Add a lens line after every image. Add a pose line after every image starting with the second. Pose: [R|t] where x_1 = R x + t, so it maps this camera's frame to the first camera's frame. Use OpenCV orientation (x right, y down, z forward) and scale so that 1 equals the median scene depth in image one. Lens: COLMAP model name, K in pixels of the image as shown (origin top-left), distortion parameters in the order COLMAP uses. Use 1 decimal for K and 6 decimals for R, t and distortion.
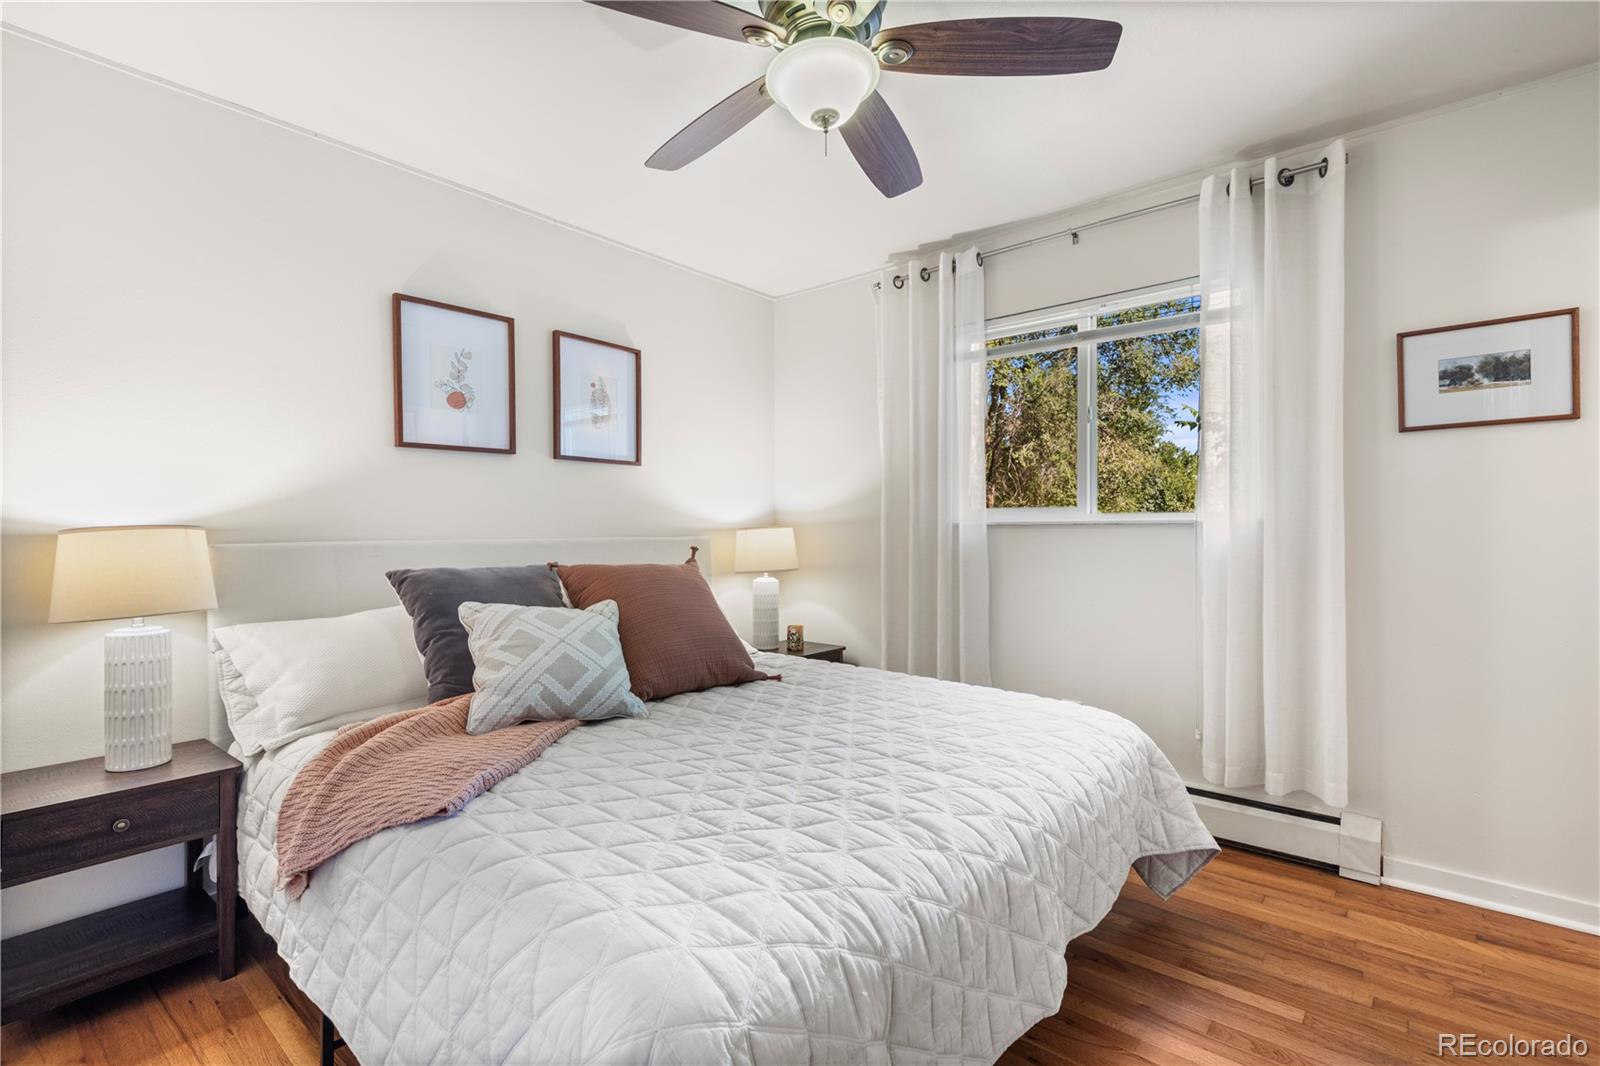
lens RADIAL K [[724.5, 0, 808.1], [0, 724.5, 530.9], [0, 0, 1]] dist [0.024560, -0.010833]
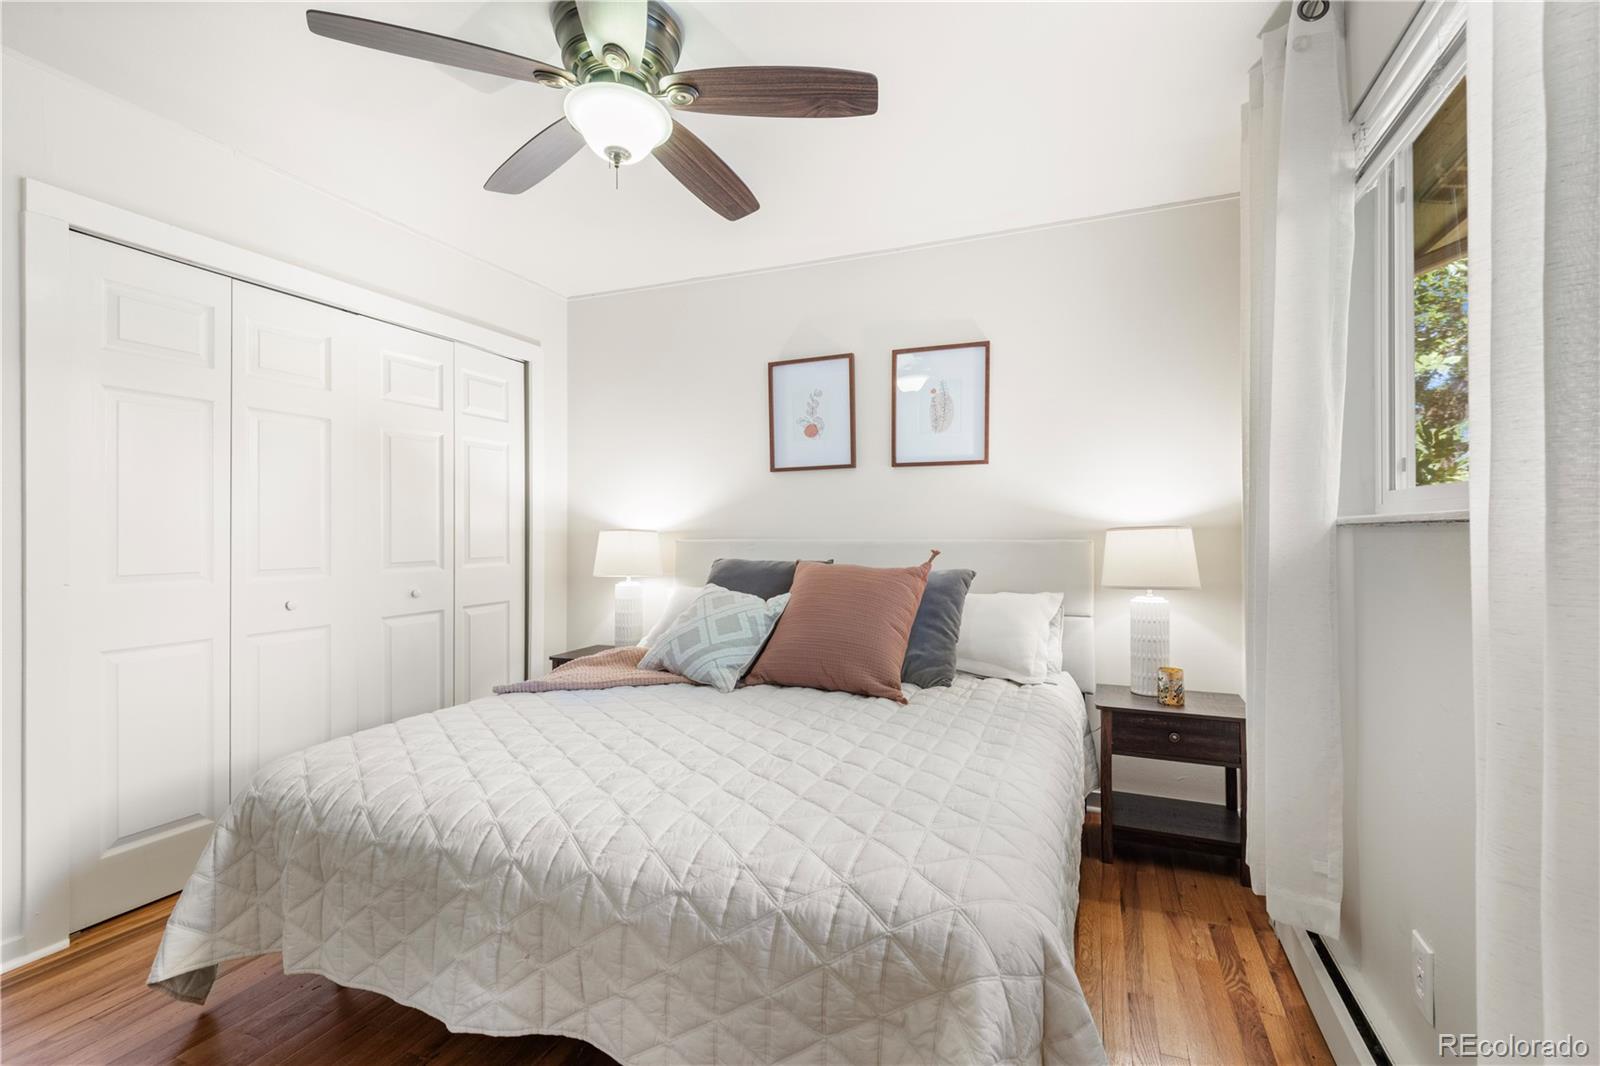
lens RADIAL K [[724.5, 0, 805.4], [0, 724.5, 532.9], [0, 0, 1]] dist [0.024560, -0.010833]
pose [[0.310511, 0.003994, -0.950561, 0.746293], [0.000832, 0.999990, 0.004474, -0.005175], [0.950569, -0.002180, 0.310504, 0.606484]]
